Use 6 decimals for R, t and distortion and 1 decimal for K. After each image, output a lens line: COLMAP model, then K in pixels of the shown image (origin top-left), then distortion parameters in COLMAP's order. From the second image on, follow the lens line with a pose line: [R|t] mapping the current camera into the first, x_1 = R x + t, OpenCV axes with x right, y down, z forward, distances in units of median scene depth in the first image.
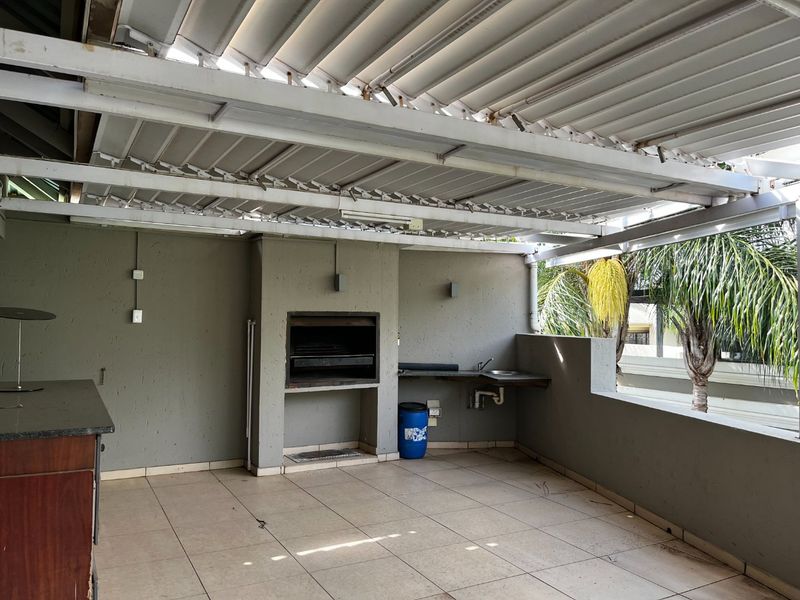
lens RADIAL K [[606.4, 0, 400.0], [0, 606.4, 300.0], [0, 0, 1]] dist [0.051781, -0.078692]
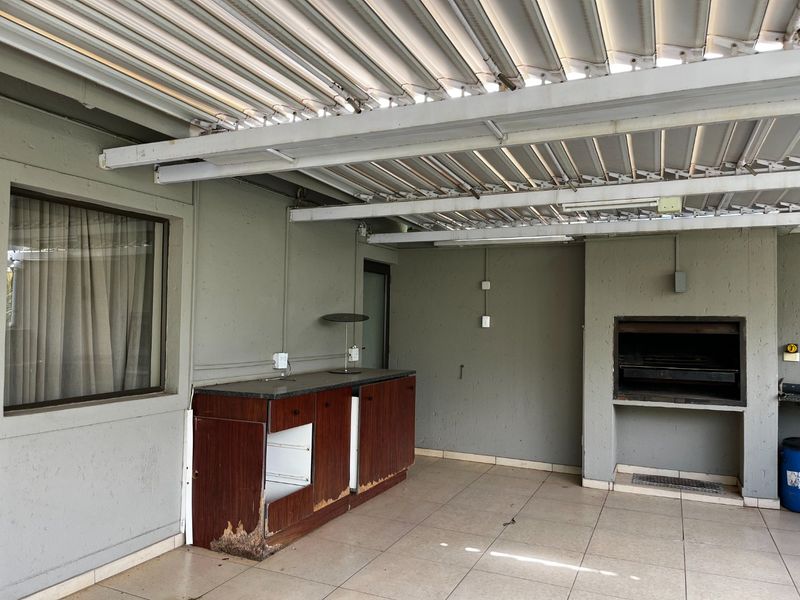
lens RADIAL K [[609.1, 0, 397.8], [0, 609.1, 308.3], [0, 0, 1]] dist [0.077261, -0.105169]
pose [[0.600132, -0.022451, -0.799586, 0.378350], [0.016785, 0.999739, -0.015473, 0.016282], [0.799725, -0.004135, 0.600353, 0.178527]]
